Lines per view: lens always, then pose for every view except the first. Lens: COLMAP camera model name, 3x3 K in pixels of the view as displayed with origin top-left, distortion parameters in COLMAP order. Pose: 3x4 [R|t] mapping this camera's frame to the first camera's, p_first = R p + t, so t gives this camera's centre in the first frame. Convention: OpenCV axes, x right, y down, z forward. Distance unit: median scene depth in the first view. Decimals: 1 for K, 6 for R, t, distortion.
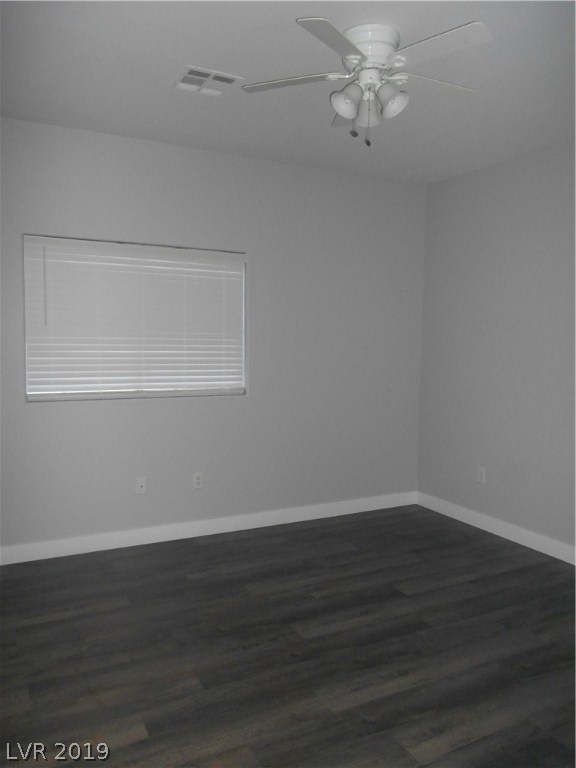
lens RADIAL K [[596.9, 0, 288.0], [0, 596.9, 384.0], [0, 0, 1]] dist [-0.022406, 0.003319]
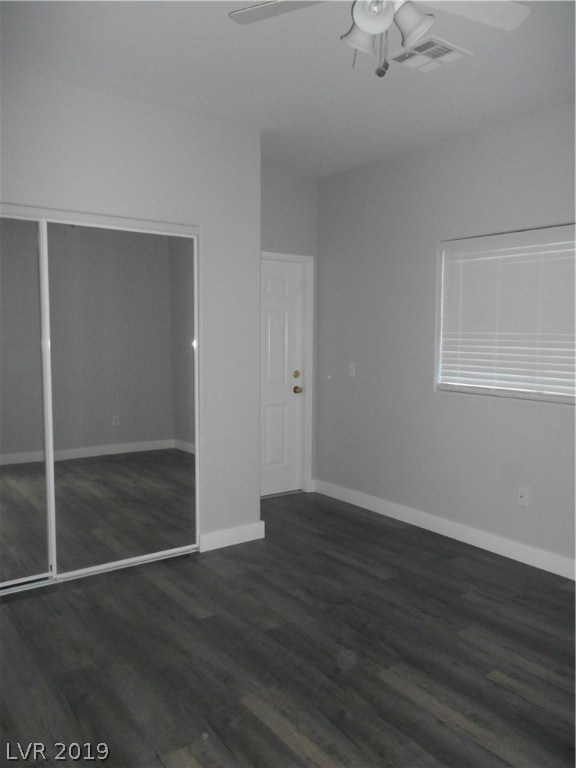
lens RADIAL K [[596.9, 0, 288.0], [0, 596.9, 384.0], [0, 0, 1]] dist [-0.022406, 0.003319]
pose [[0.147941, 0.069075, -0.986581, 0.762748], [-0.087953, 0.994524, 0.056443, -0.024536], [0.985078, 0.078423, 0.153206, 0.655354]]
